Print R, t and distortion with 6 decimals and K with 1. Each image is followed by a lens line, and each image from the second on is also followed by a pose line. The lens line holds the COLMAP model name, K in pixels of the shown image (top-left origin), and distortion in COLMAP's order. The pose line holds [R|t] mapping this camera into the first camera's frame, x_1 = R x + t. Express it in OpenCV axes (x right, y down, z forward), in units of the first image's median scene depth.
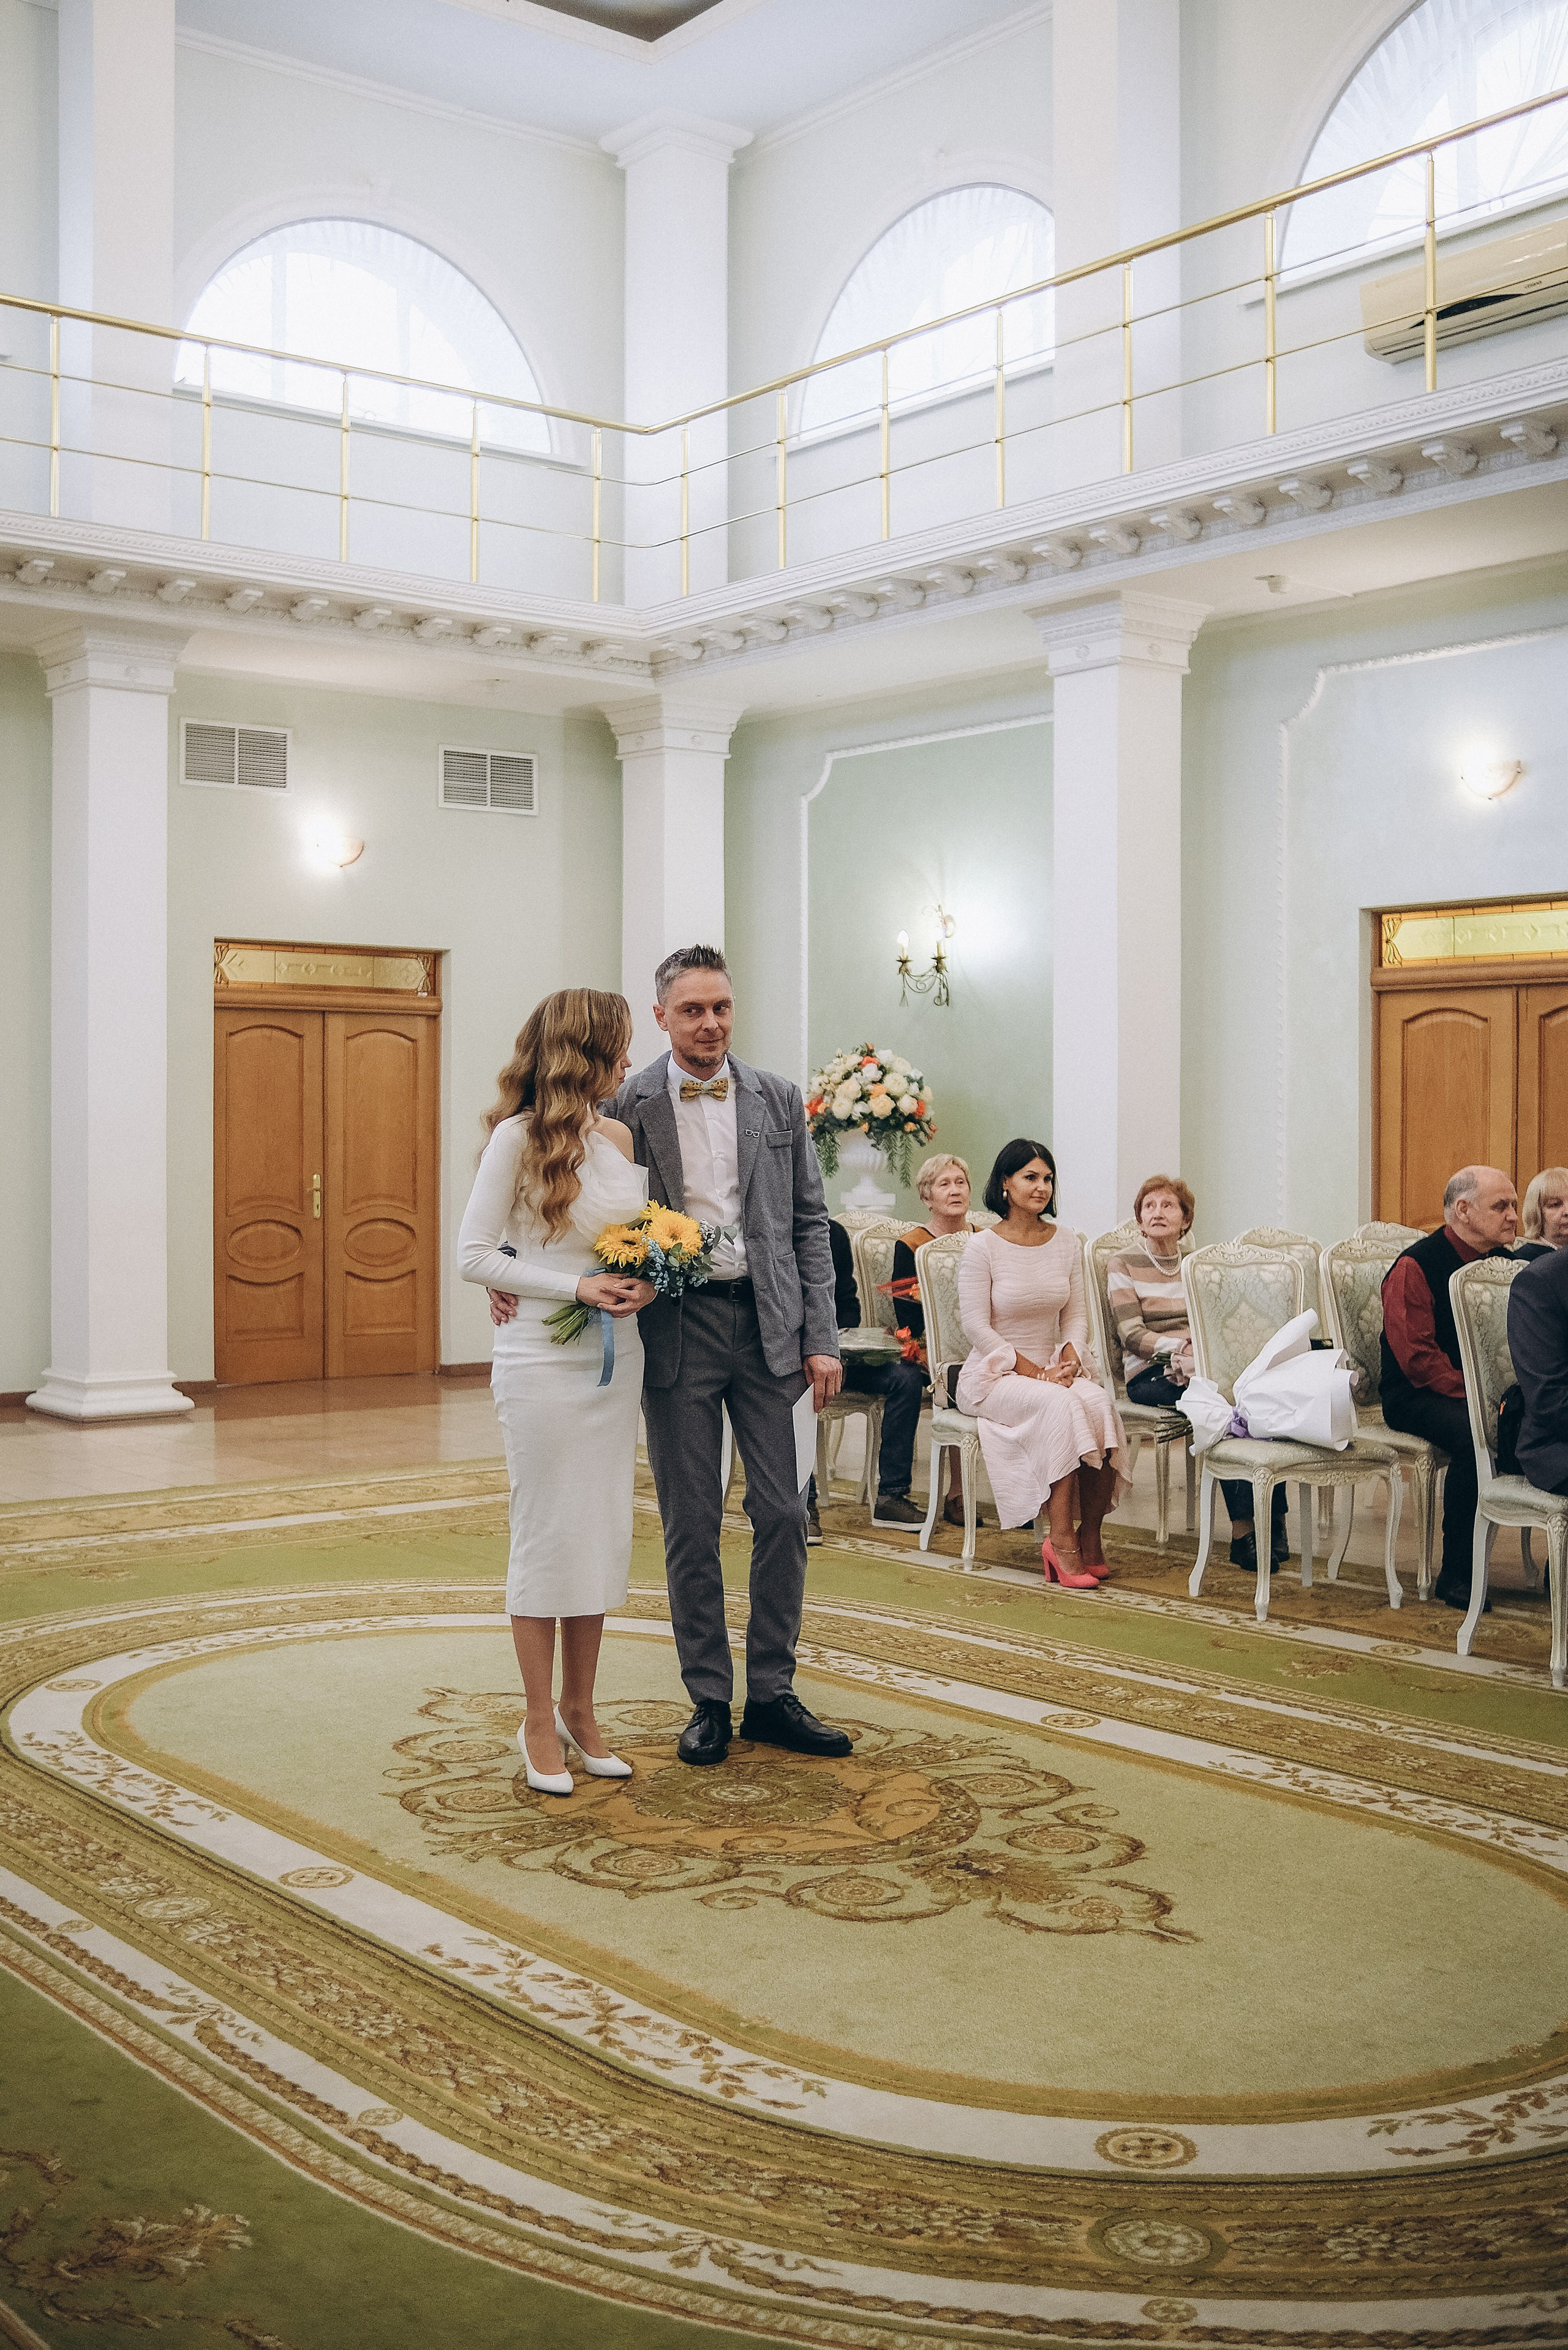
lens RADIAL K [[2472.6, 0, 736.7], [0, 2472.6, 1173.7], [0, 0, 1]] dist [-0.127284, 0.212705]
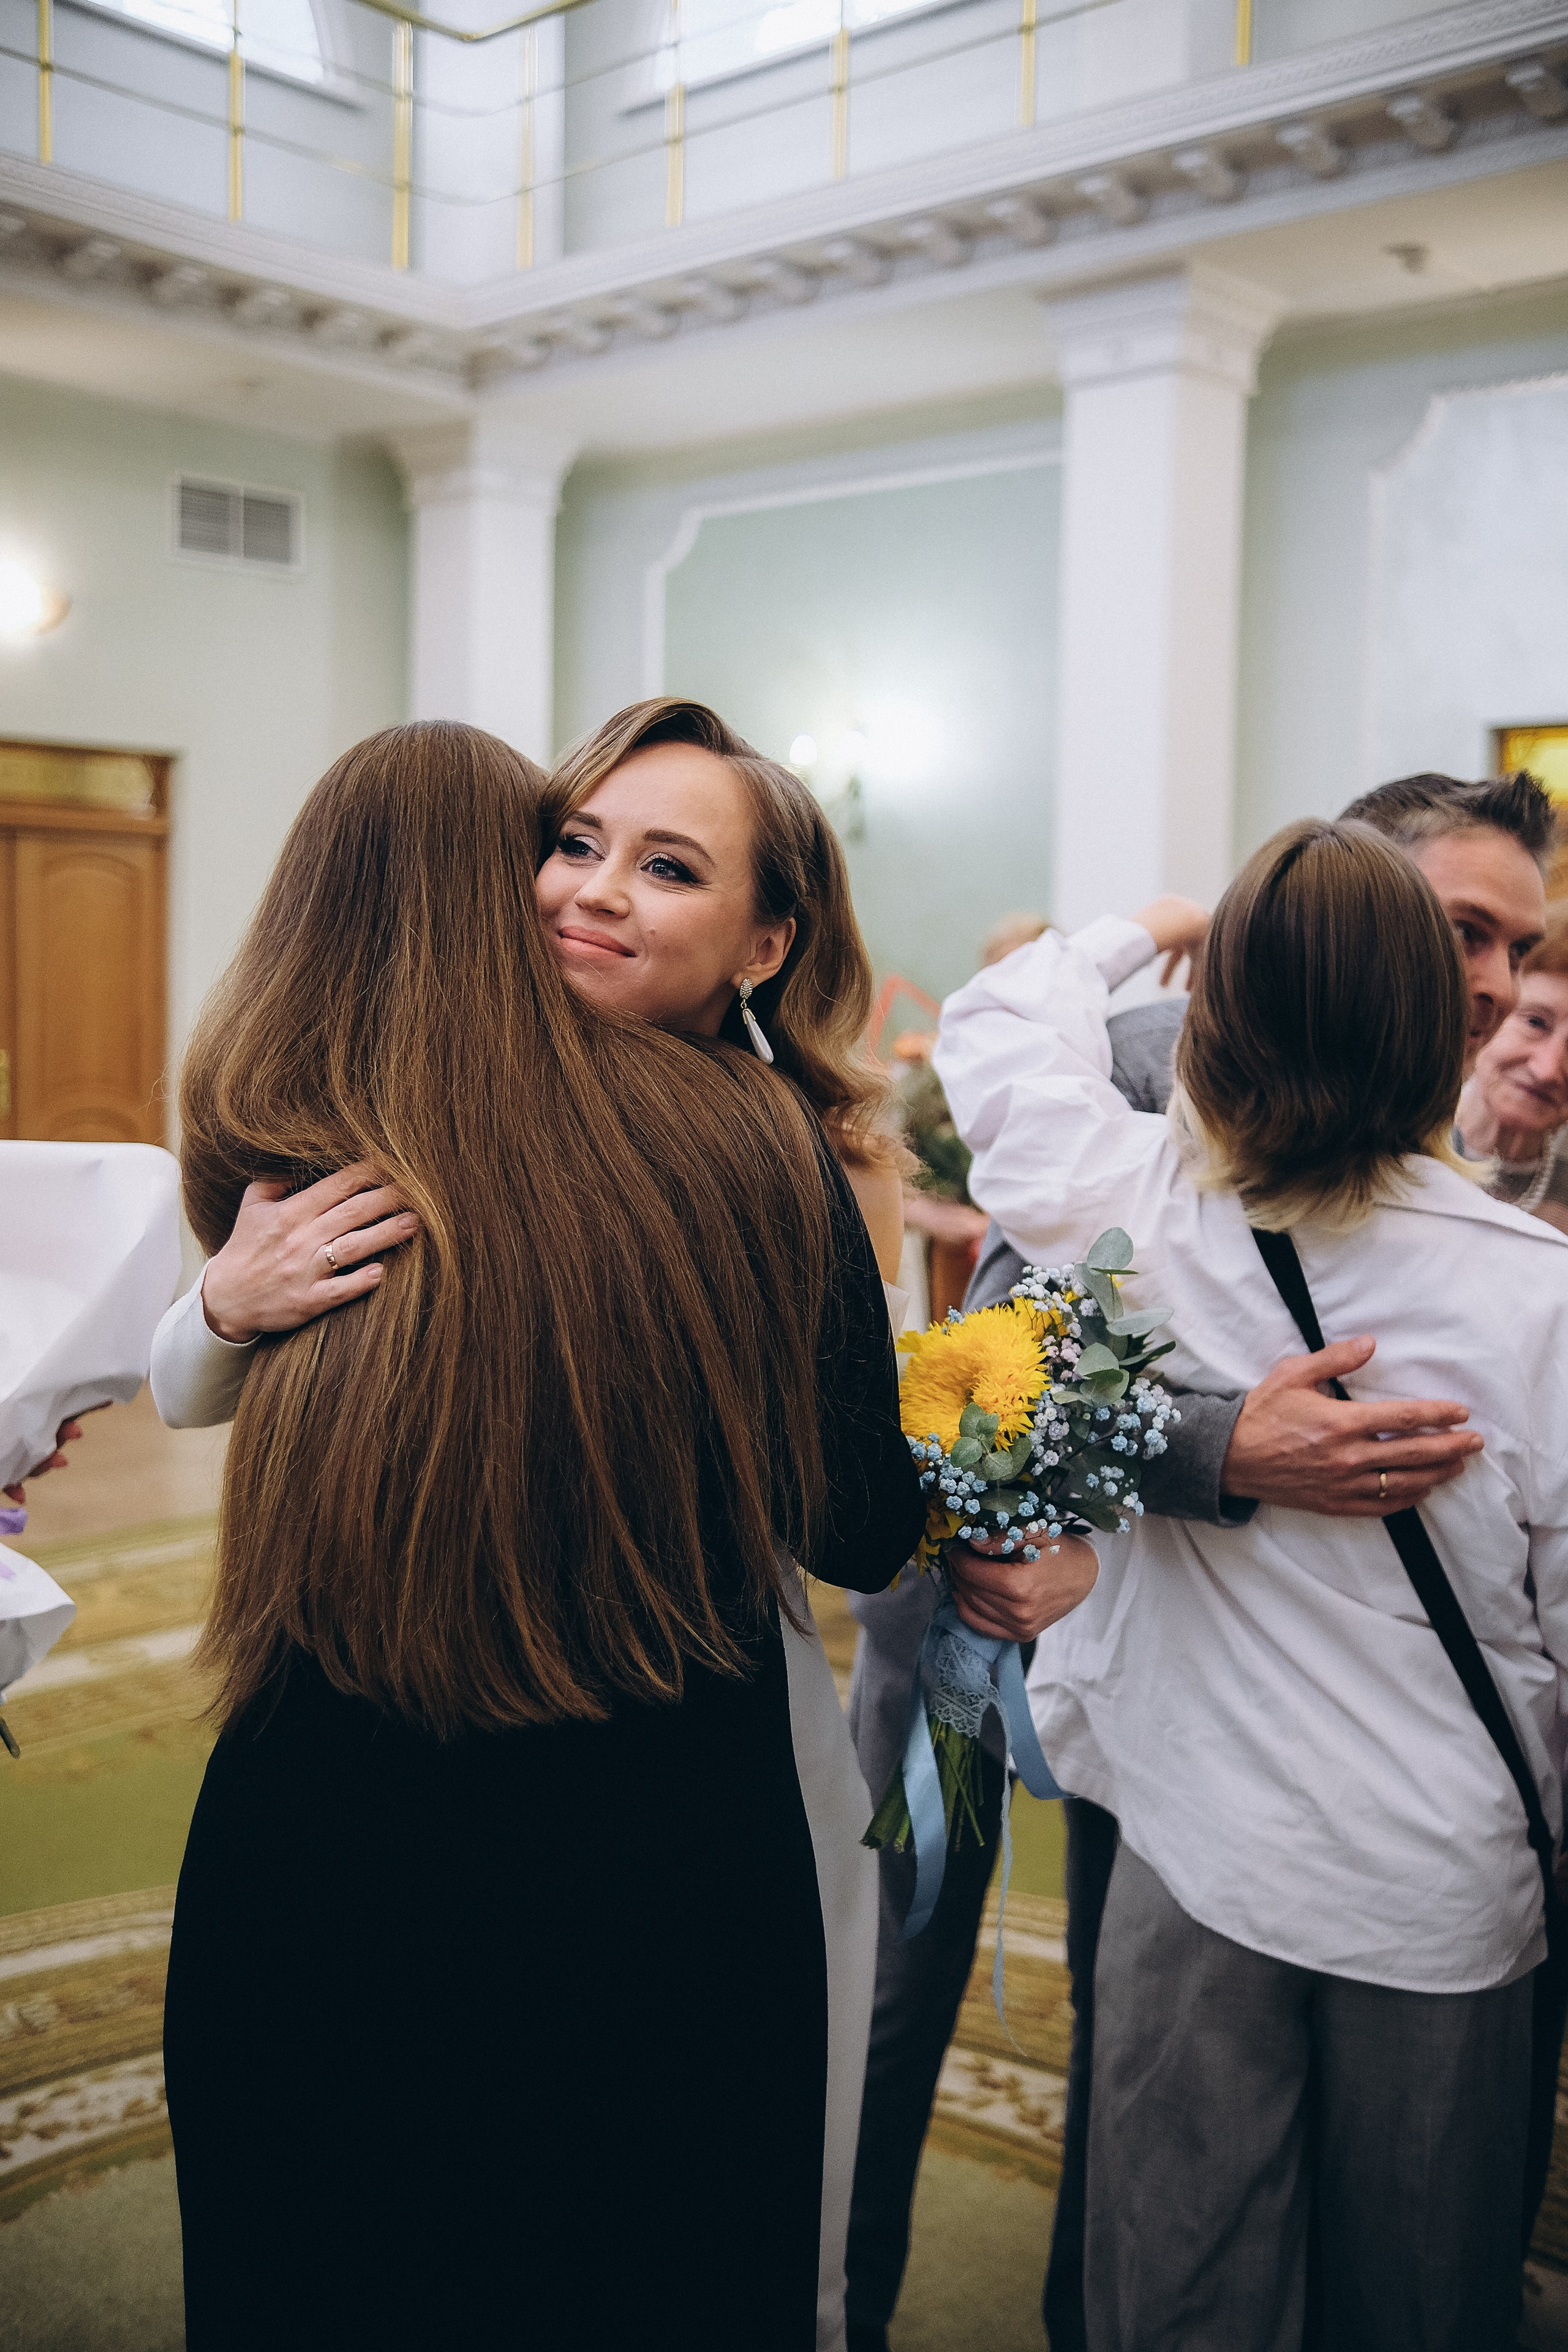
lens RADIAL K [[2342.3, 0, 776.2], [0, 2342.3, 1168.5], [0, 0, 1]] dist [-0.116730, 0.161936]
pose [[0.985403, 0.001076, 0.170235, -0.091416], [-0.012288, 0.997821, 0.064822, -0.020963], [-0.169794, -0.065968, 0.983269, 0.424540]]
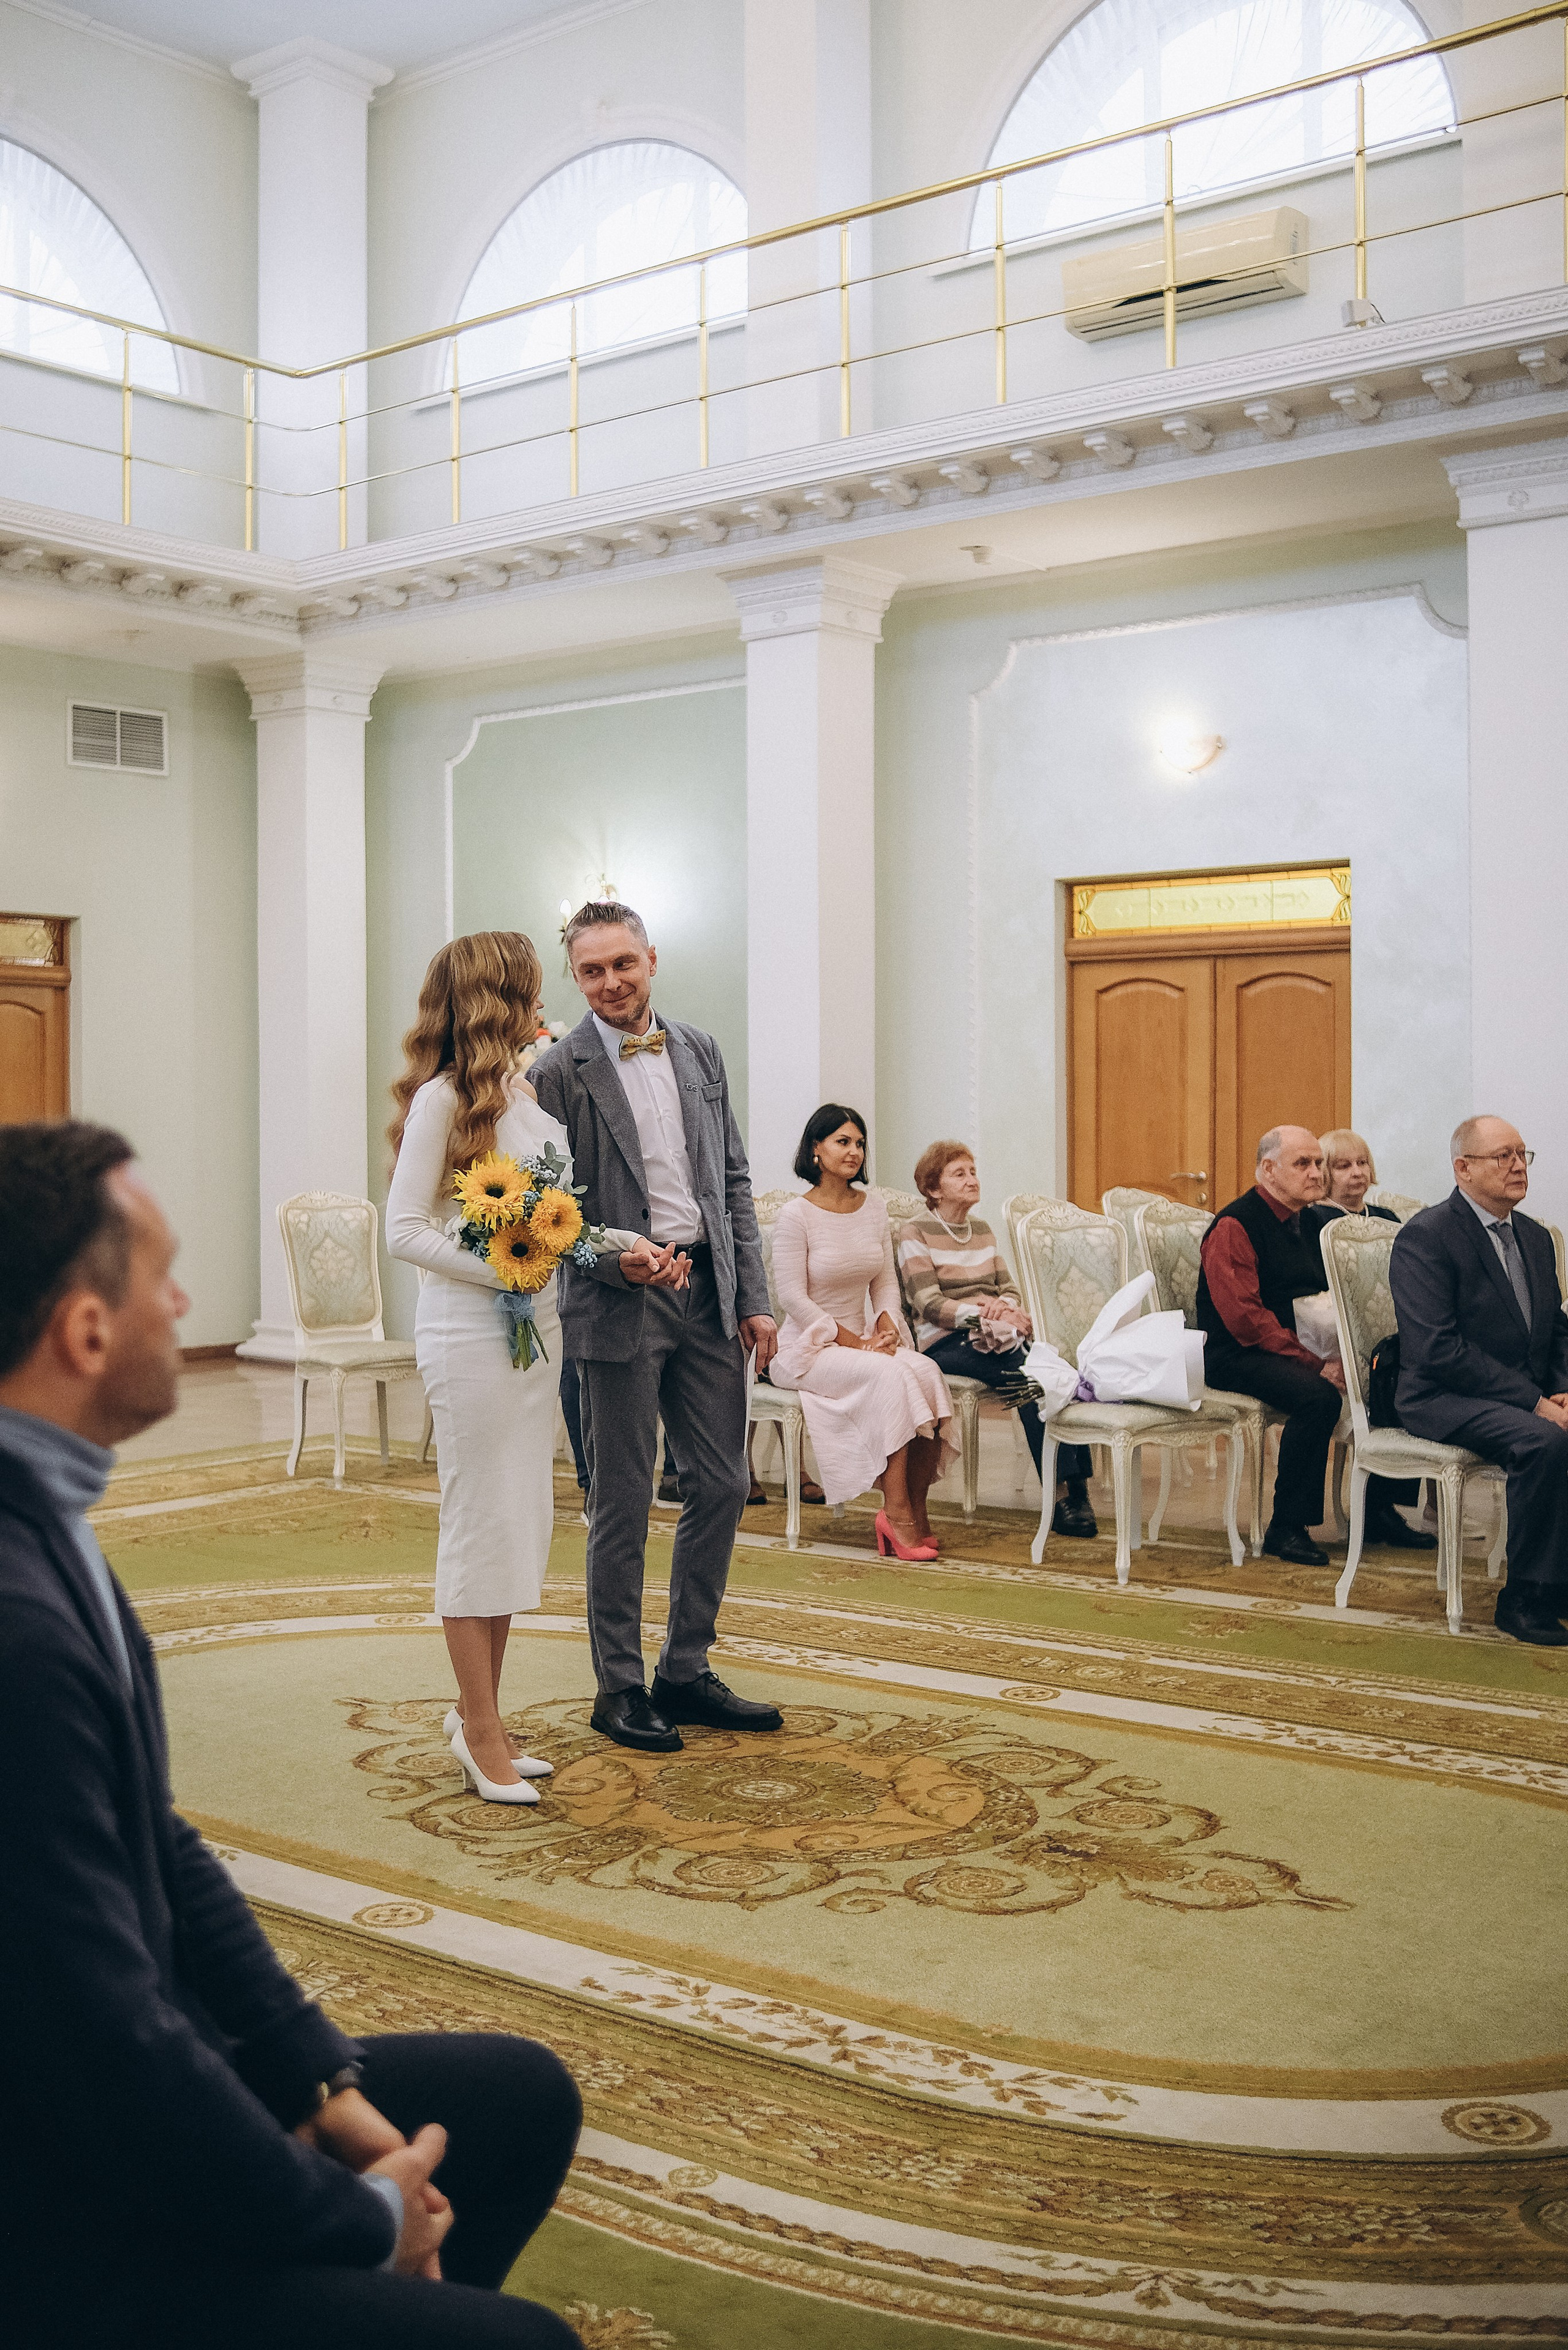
lens RADIAL K [[2472.6, 0, 736.7], [0, 2472.6, 1173.7], [0, 0, 1]] dist [-0.127284, 0.212705]
pose [[0.975006, -0.012931, 0.221802, -0.123543], [0.011641, 0.999907, 0.007123, 0.005205], [-0.221874, -0.004364, 0.975066, 0.048702]]
